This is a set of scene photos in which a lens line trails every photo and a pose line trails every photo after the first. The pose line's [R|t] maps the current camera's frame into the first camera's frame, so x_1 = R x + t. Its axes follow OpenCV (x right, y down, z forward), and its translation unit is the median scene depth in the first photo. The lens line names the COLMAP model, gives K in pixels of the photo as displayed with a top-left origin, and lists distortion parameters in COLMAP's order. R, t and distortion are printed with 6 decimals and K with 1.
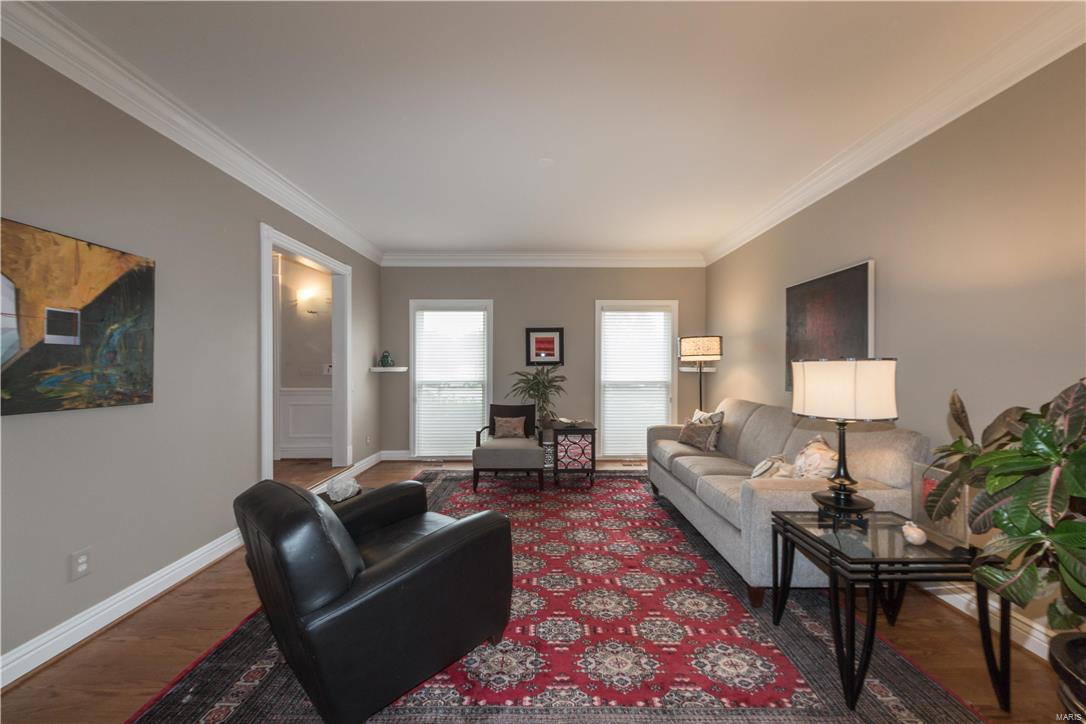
lens RADIAL K [[412.5, 0, 544.6], [0, 412.5, 359.8], [0, 0, 1]] dist [0.003658, 0.000096]
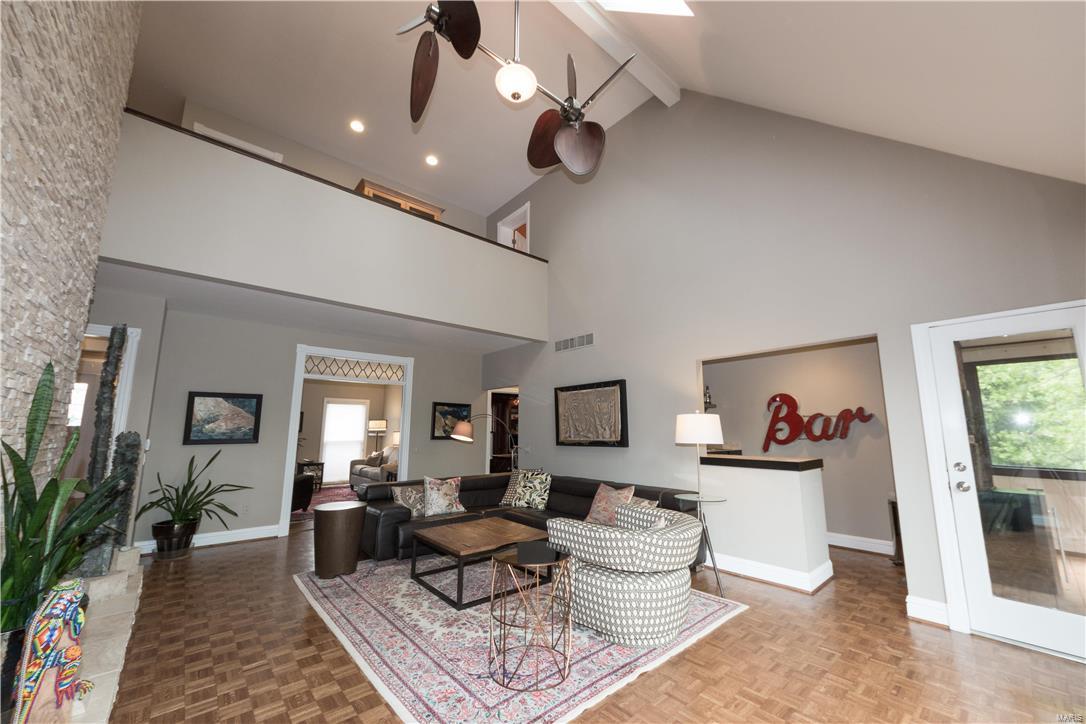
lens RADIAL K [[412.5, 0, 547.3], [0, 412.5, 365.9], [0, 0, 1]] dist [0.003658, 0.000096]
pose [[0.769271, 0.095051, 0.631813, -0.380120], [0.003075, 0.988310, -0.152427, -0.000028], [-0.638915, 0.119200, 0.759986, -1.390984]]
